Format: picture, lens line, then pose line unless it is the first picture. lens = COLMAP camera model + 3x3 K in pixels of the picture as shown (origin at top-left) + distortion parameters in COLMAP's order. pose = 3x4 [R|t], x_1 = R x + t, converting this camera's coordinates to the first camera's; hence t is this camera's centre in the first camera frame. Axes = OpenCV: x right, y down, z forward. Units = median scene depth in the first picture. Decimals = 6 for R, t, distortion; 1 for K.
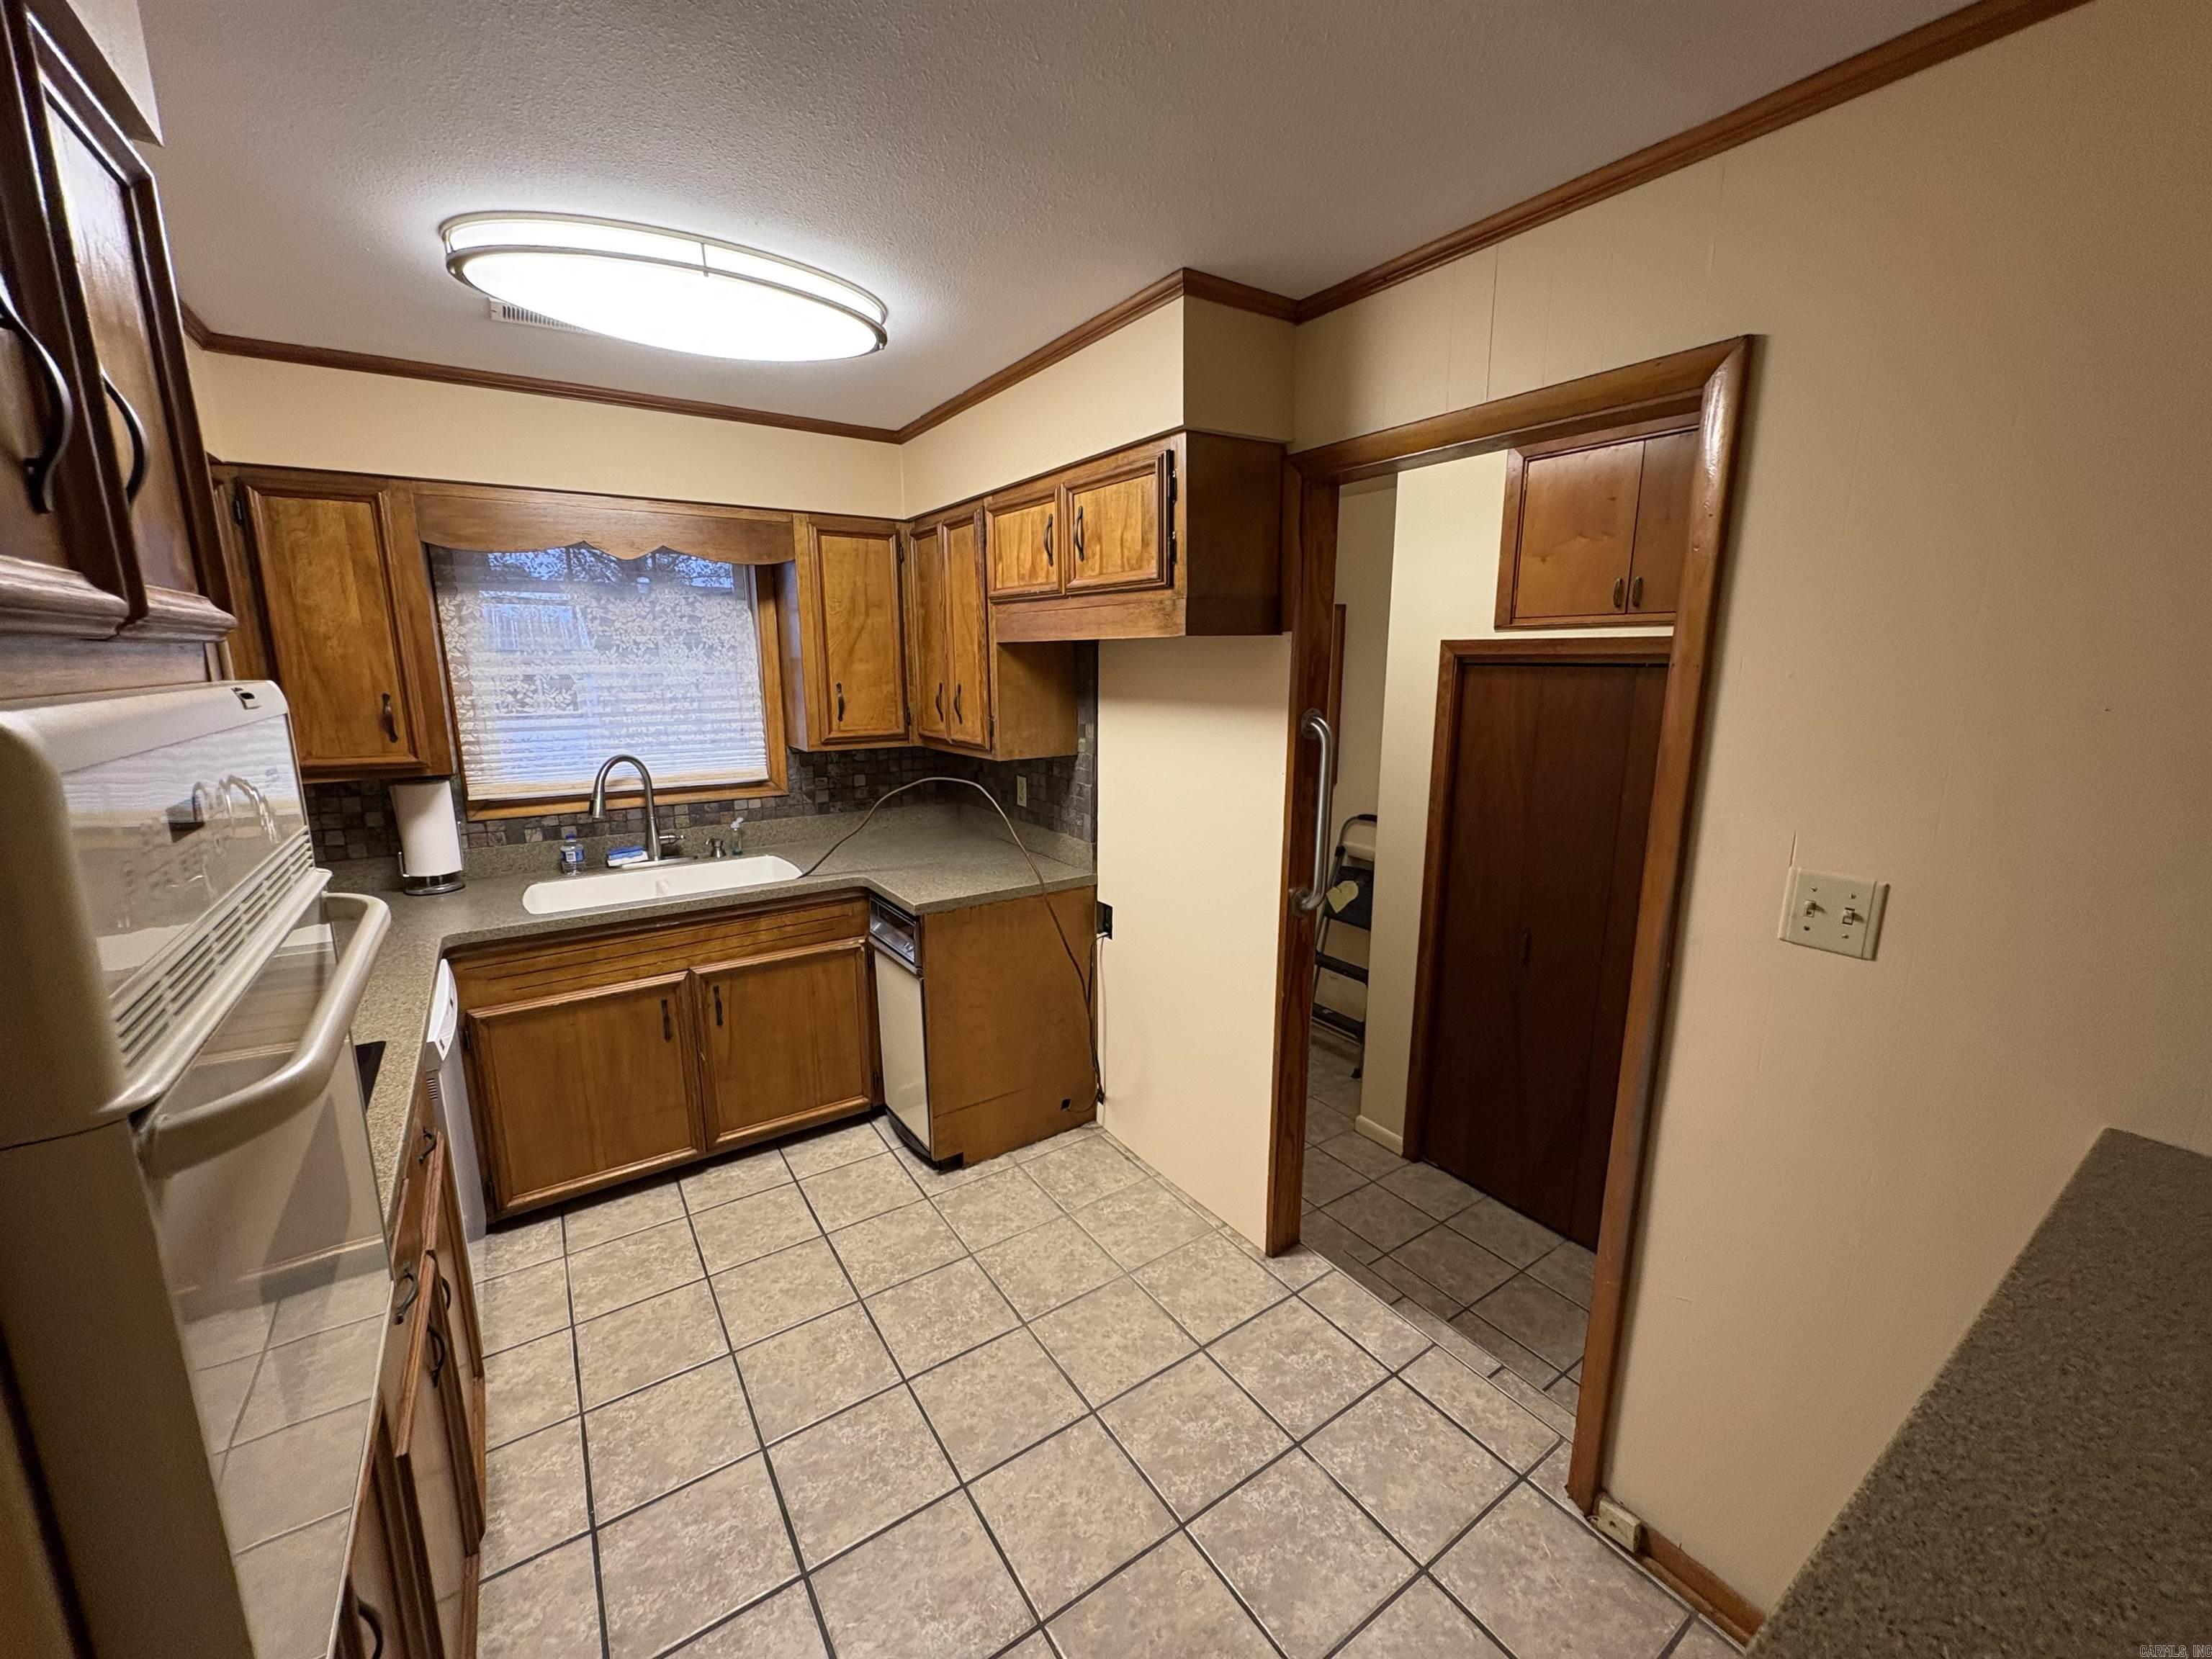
lens RADIAL K [[882.2, 0, 1102.2], [0, 882.2, 832.2], [0, 0, 1]] dist [0.004387, 0.000222]
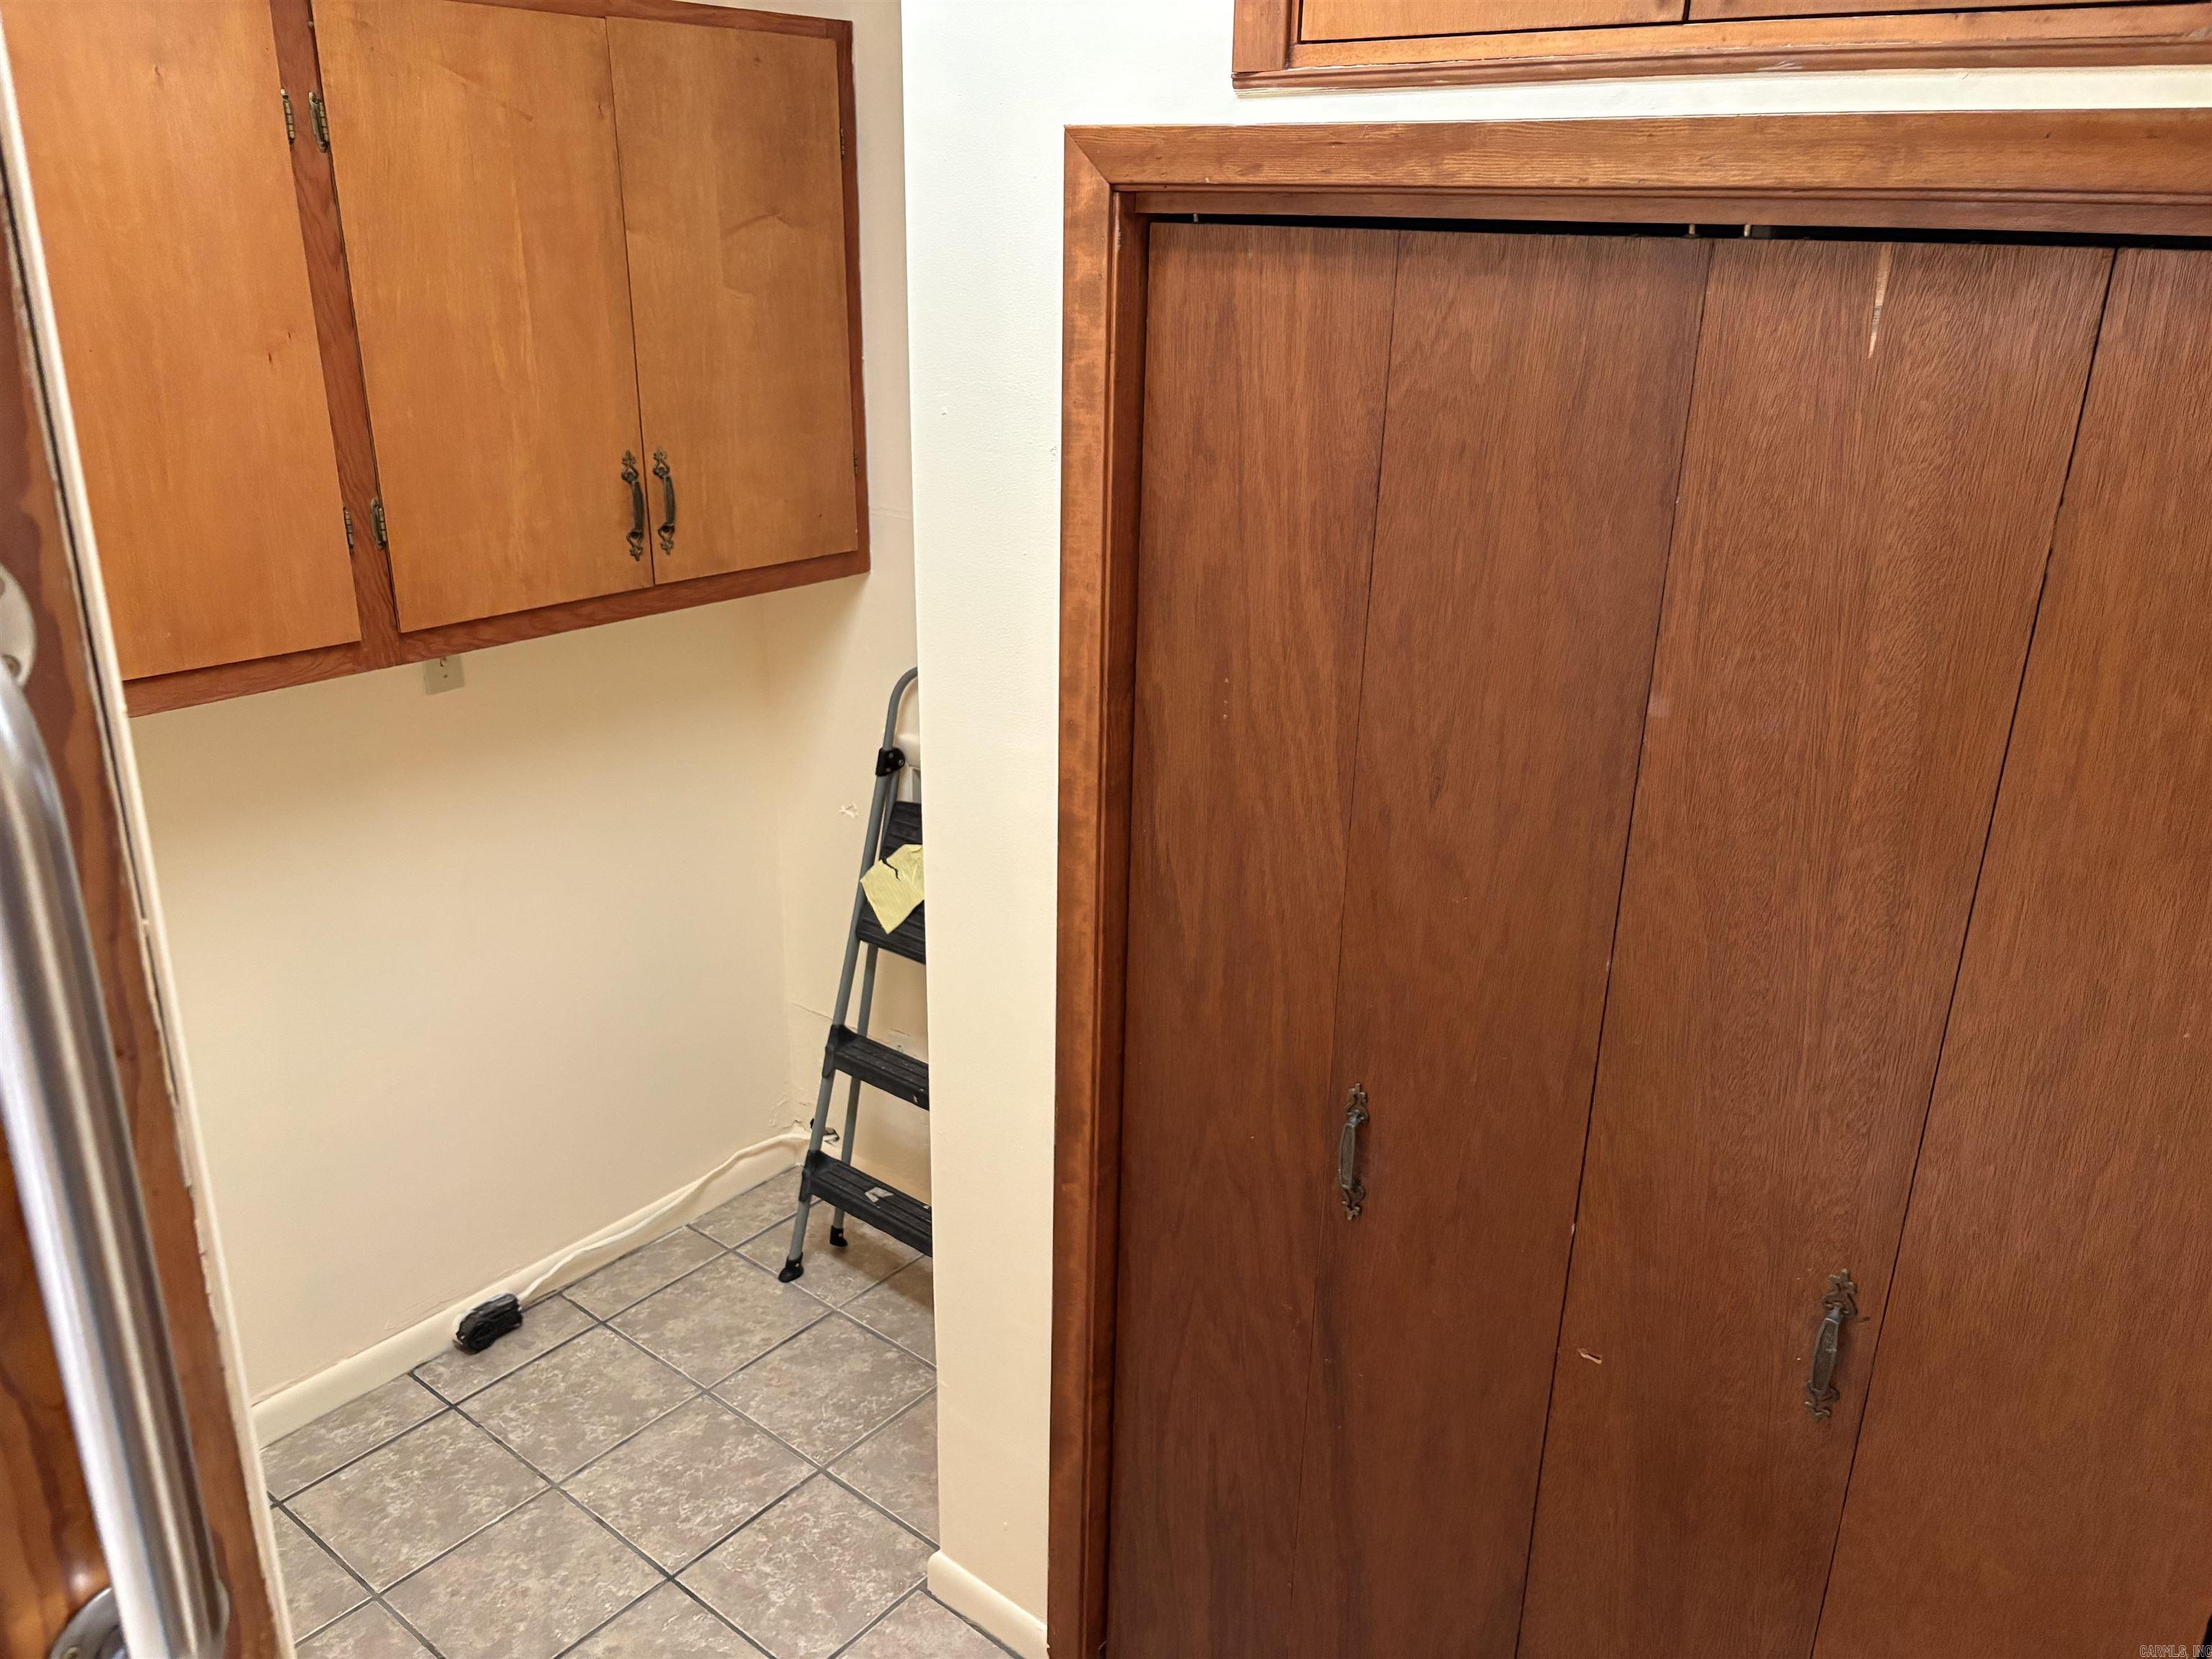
lens RADIAL K [[1679.4, 0, 1109.8], [0, 1679.4, 828.7], [0, 0, 1]] dist [0.034989, -0.030491]
pose [[0.956098, -0.081932, 0.281361, 0.231391], [0.037023, 0.986199, 0.161372, -0.085020], [-0.290699, -0.143870, 0.945936, 0.462760]]
